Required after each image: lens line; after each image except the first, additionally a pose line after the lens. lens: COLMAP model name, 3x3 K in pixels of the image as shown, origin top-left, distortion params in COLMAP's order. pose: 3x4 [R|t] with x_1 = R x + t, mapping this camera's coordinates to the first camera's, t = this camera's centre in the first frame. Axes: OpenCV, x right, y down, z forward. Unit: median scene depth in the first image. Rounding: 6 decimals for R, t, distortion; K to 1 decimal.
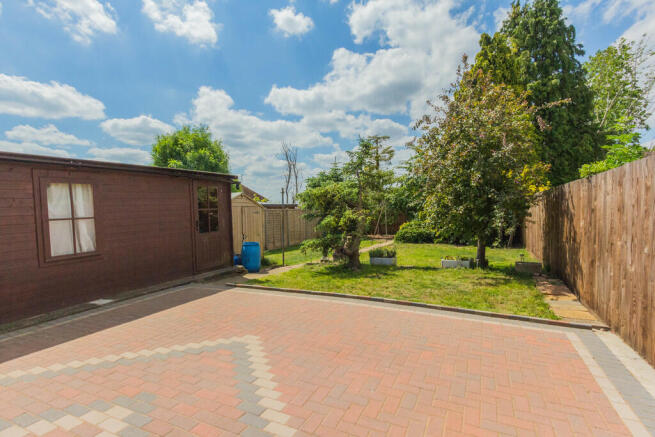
lens RADIAL K [[345.0, 0, 339.4], [0, 345.0, 214.9], [0, 0, 1]] dist [-0.016454, -0.000063]
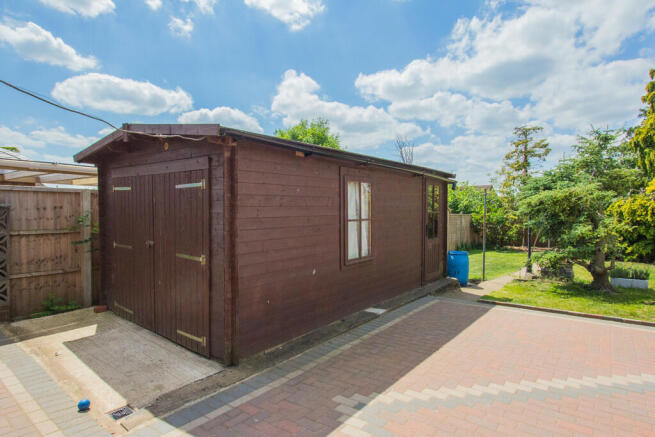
lens RADIAL K [[387.0, 0, 329.3], [0, 387.0, 237.3], [0, 0, 1]] dist [0.017828, -0.001489]
pose [[0.981165, 0.046618, -0.187462, -0.426460], [-0.036835, 0.997788, 0.055339, 0.002828], [0.189627, -0.047392, 0.980712, -0.025393]]
